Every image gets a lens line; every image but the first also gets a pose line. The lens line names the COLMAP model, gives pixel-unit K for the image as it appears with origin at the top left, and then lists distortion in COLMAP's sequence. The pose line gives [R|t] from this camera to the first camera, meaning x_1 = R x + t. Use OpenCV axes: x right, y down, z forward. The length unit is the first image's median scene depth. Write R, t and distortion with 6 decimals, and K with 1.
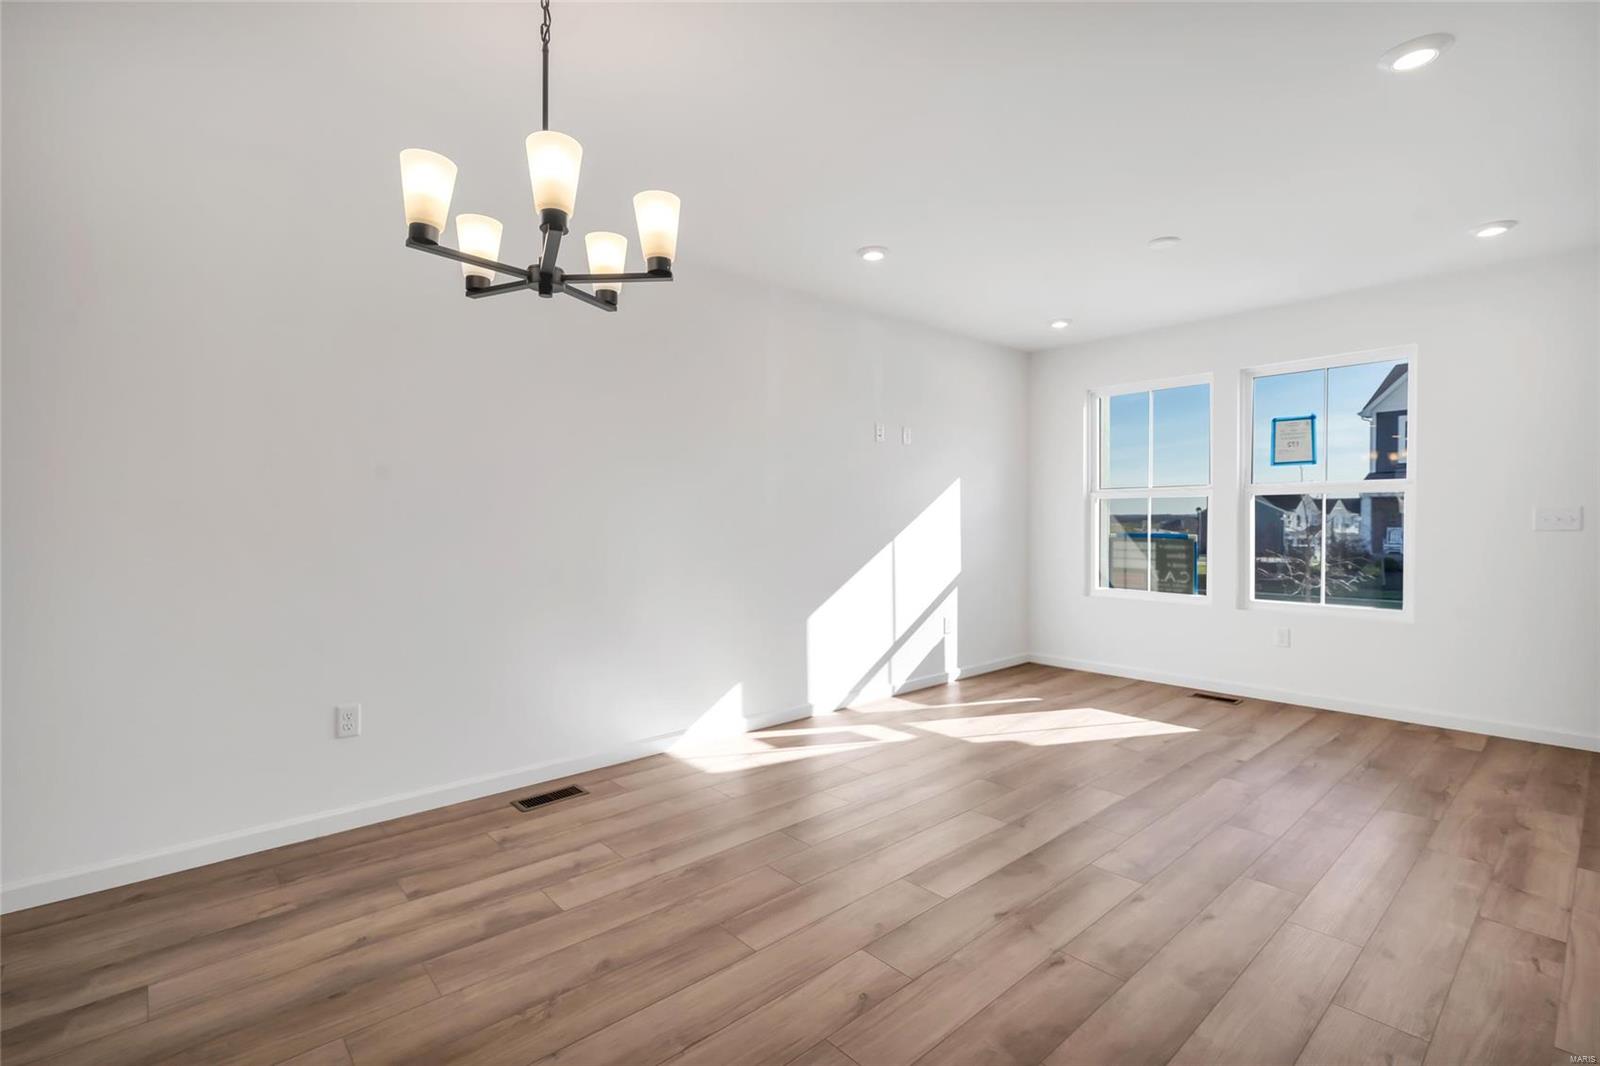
lens RADIAL K [[734.6, 0, 796.6], [0, 734.6, 533.1], [0, 0, 1]] dist [-0.006407, 0.002490]
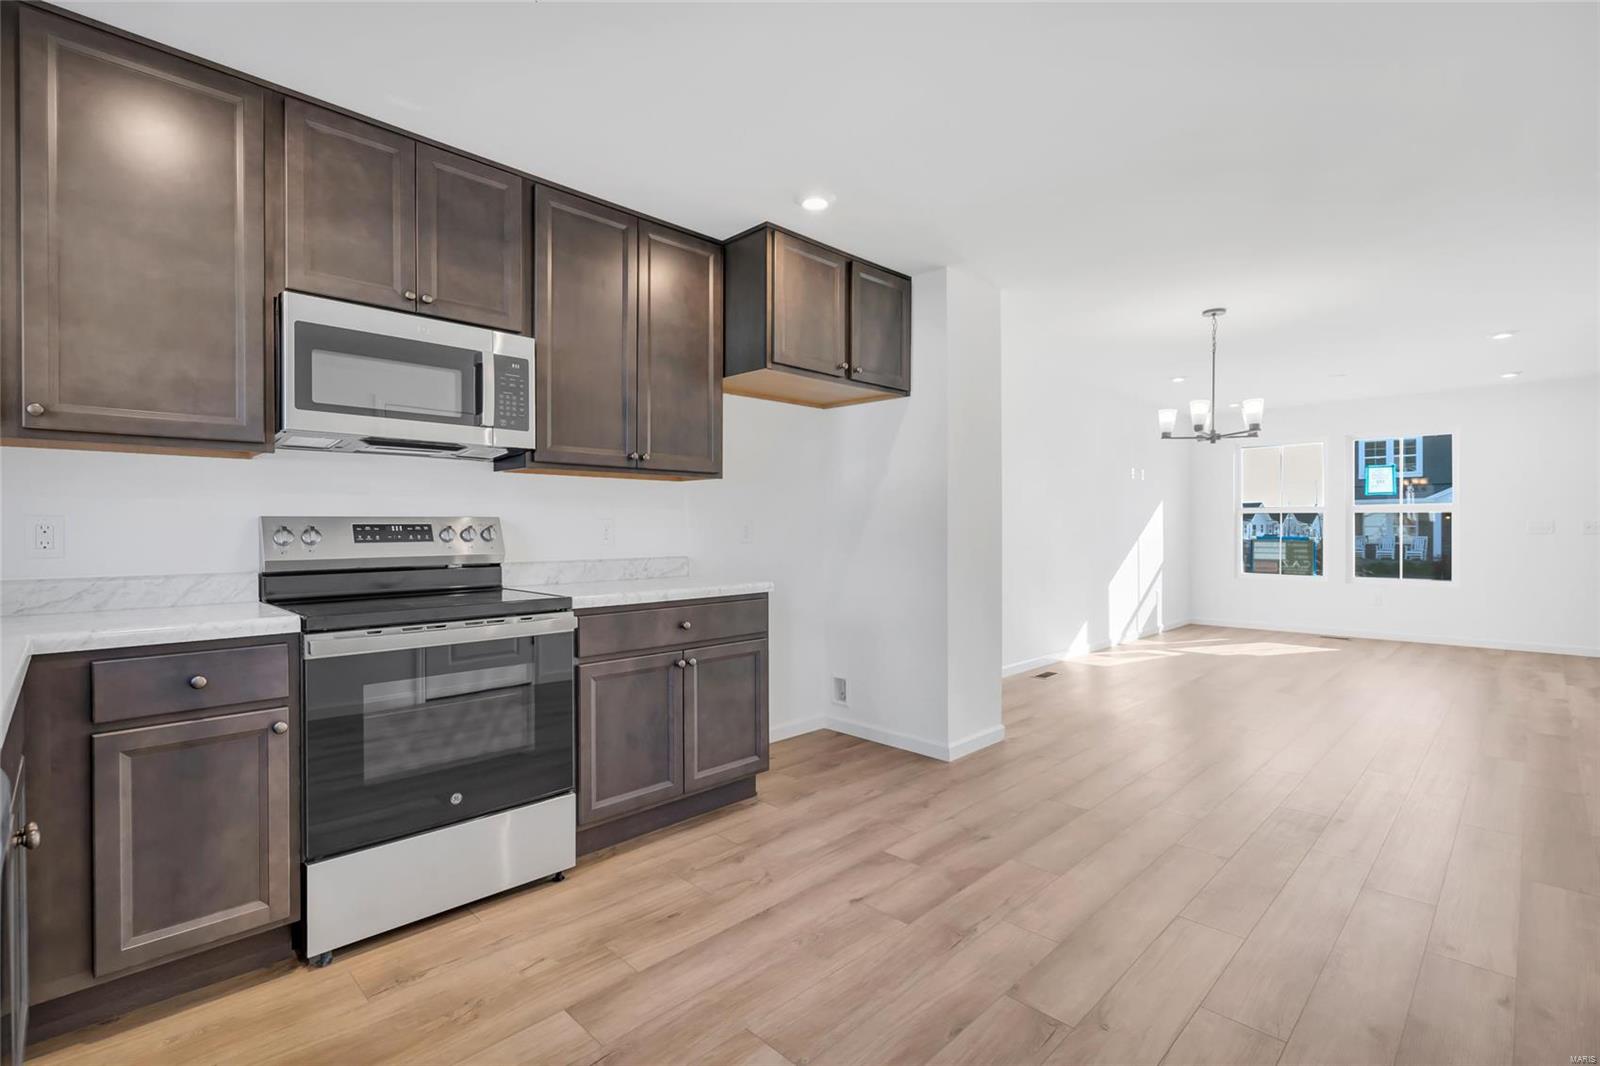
lens RADIAL K [[734.6, 0, 797.9], [0, 734.6, 531.3], [0, 0, 1]] dist [-0.006407, 0.002490]
pose [[0.998576, 0.001310, 0.053329, -0.749683], [-0.000562, 0.999901, -0.014038, 0.013446], [-0.053342, 0.013988, 0.998478, -0.596168]]
